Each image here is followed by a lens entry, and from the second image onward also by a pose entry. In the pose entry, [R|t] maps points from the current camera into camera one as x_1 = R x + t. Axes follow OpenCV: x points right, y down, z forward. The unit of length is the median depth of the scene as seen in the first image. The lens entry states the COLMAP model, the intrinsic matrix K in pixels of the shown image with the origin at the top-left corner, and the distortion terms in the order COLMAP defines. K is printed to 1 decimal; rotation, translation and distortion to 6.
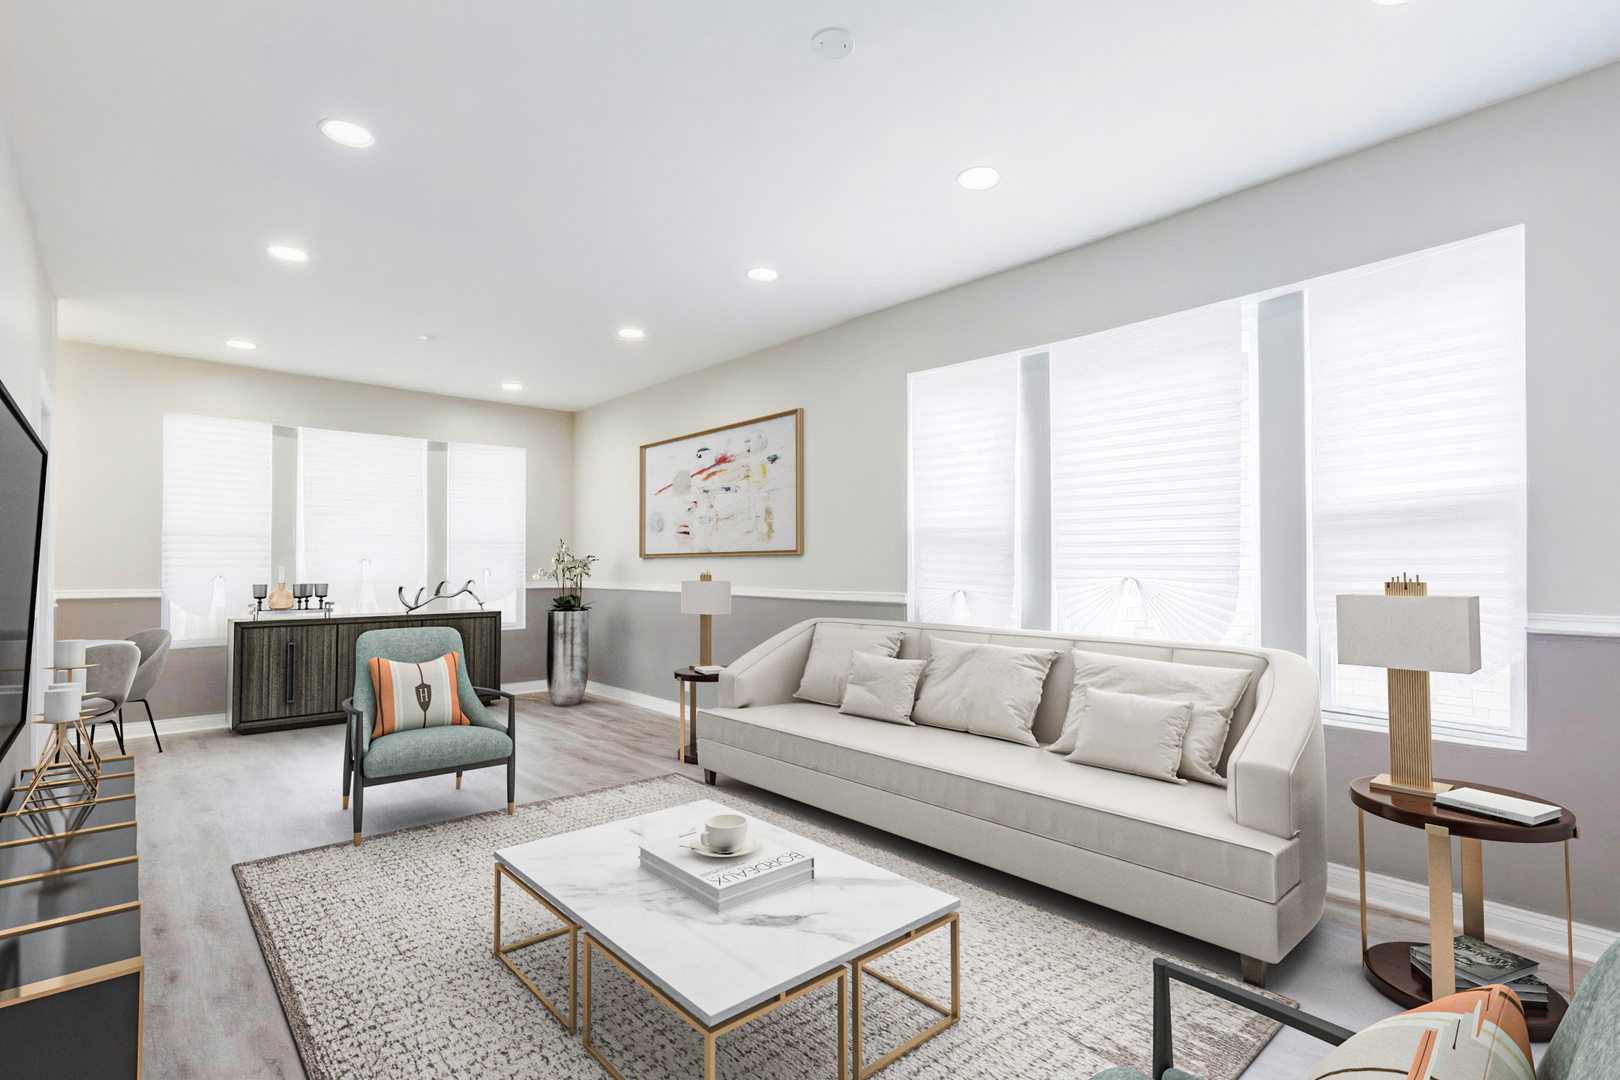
lens RADIAL K [[762.1, 0, 813.7], [0, 762.1, 546.2], [0, 0, 1]] dist [-0.003125, -0.002710]
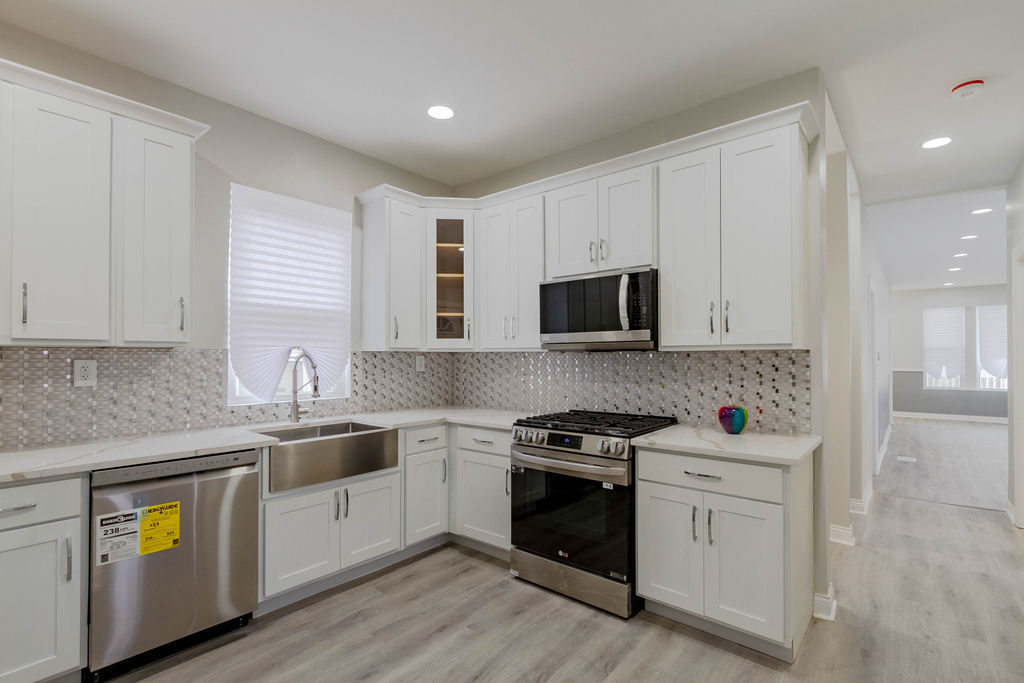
lens RADIAL K [[481.7, 0, 521.5], [0, 481.7, 343.0], [0, 0, 1]] dist [-0.003125, -0.002710]
pose [[0.150353, -0.027660, -0.988245, 0.674837], [0.025885, 0.999376, -0.024034, -0.038211], [0.988293, -0.021967, 0.150975, -0.744520]]
